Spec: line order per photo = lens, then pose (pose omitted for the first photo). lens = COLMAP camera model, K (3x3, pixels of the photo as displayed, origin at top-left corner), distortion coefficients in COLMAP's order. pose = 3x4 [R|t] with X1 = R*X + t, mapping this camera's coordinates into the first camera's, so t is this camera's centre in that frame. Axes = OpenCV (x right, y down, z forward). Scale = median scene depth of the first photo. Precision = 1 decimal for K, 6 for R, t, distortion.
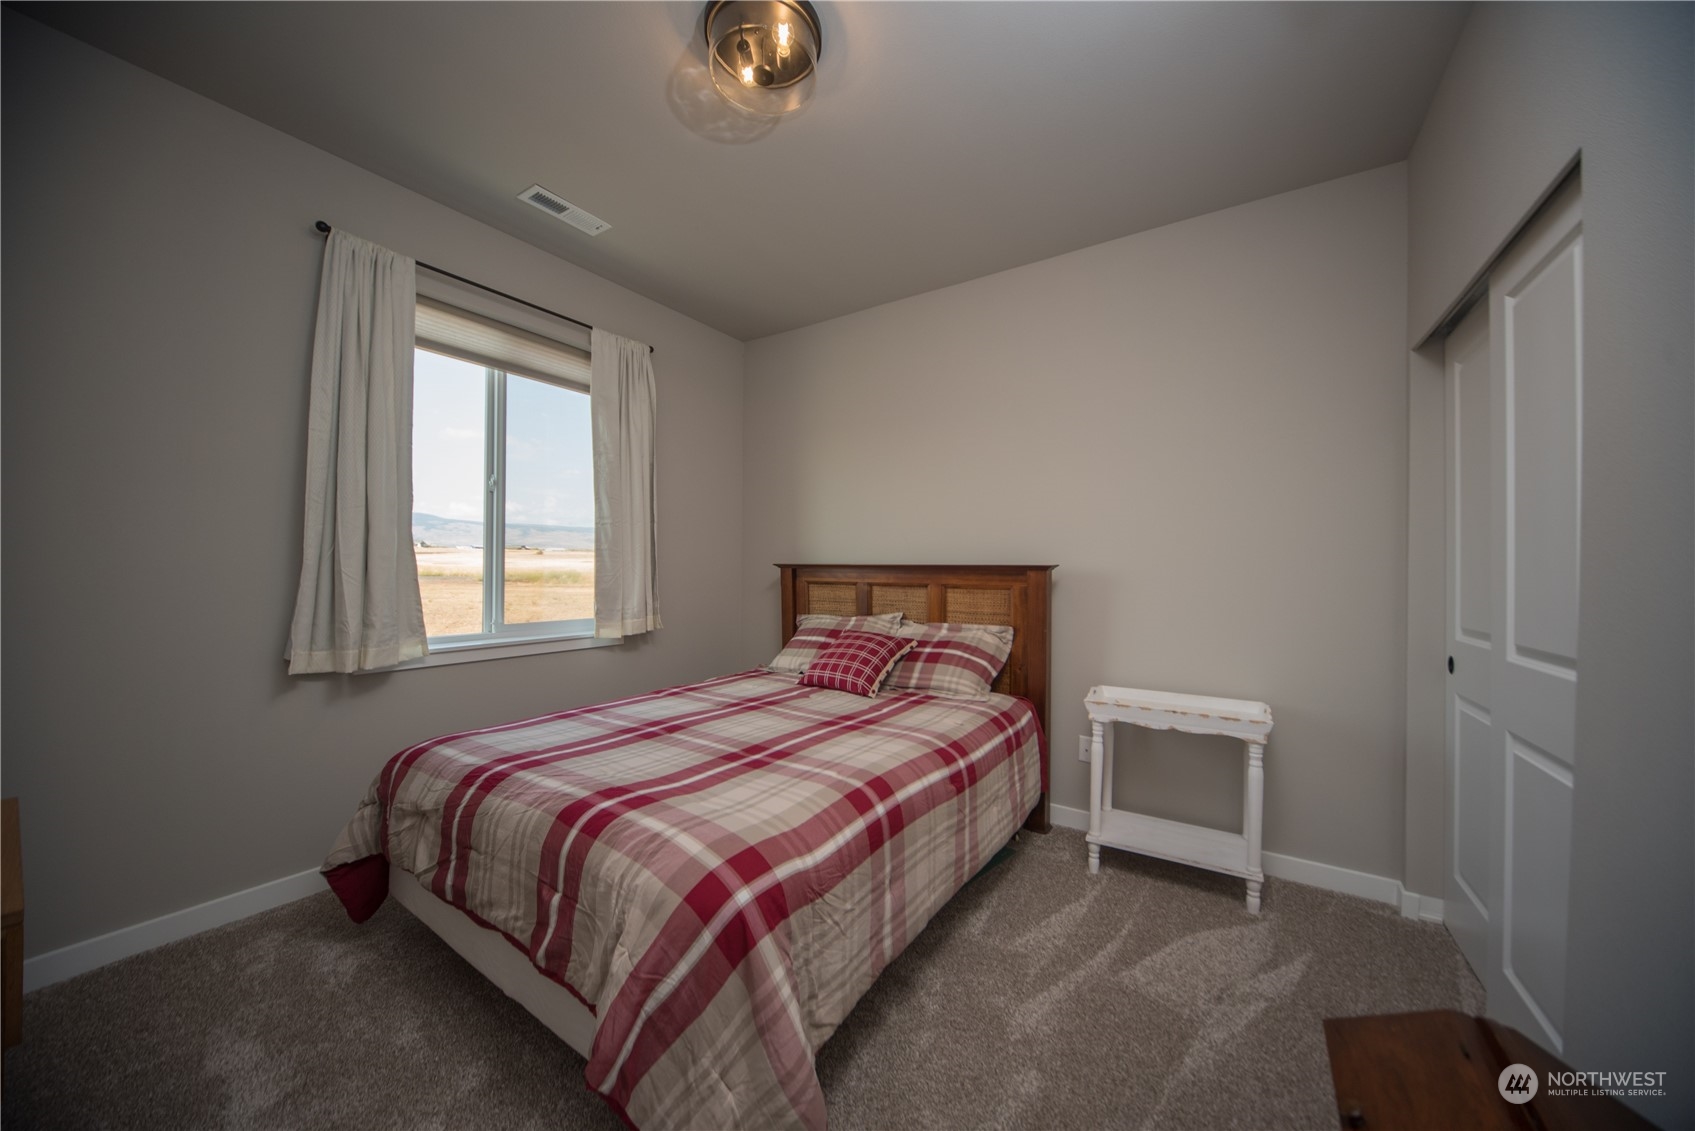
lens RADIAL K [[585.6, 0, 850.9], [0, 585.6, 572.7], [0, 0, 1]] dist [-0.012377, 0.000239]
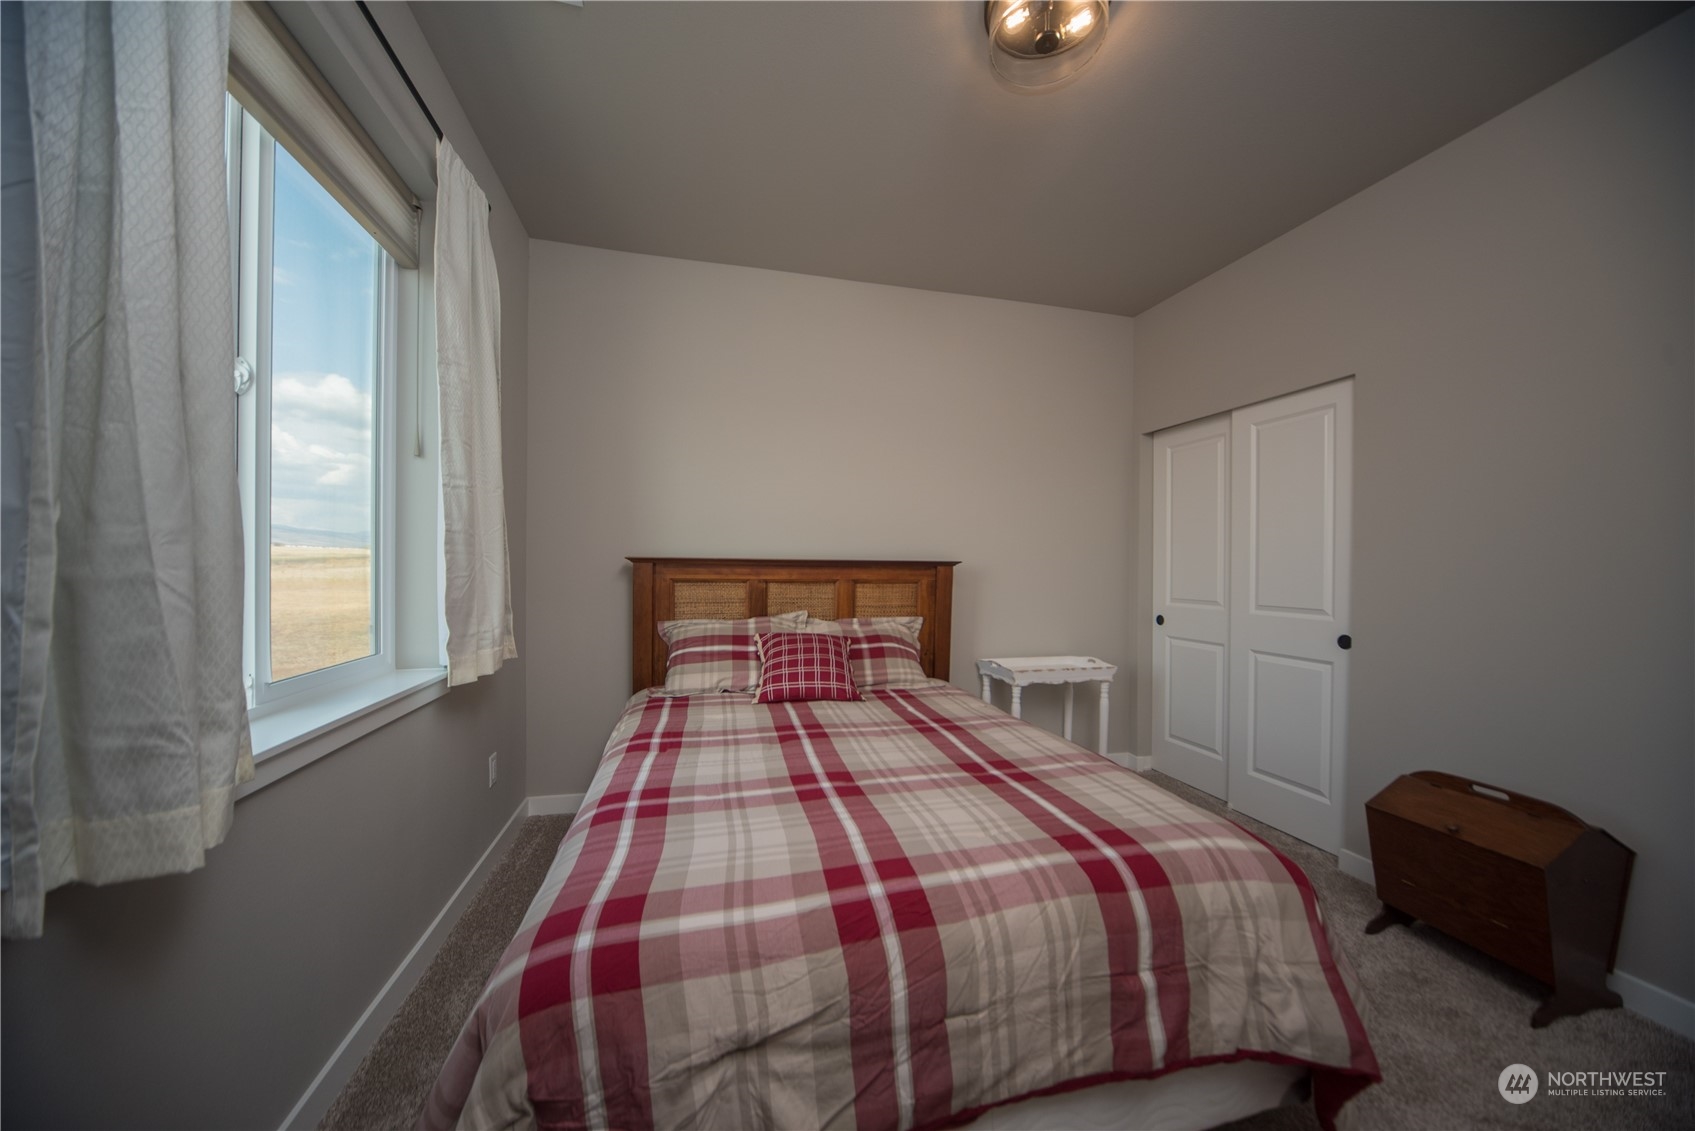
lens RADIAL K [[585.6, 0, 850.9], [0, 585.6, 572.7], [0, 0, 1]] dist [-0.012377, 0.000239]
pose [[0.674913, -0.012064, 0.737799, -0.636241], [0.000146, 0.999869, 0.016216, -0.008937], [-0.737898, -0.010837, 0.674826, 0.355009]]
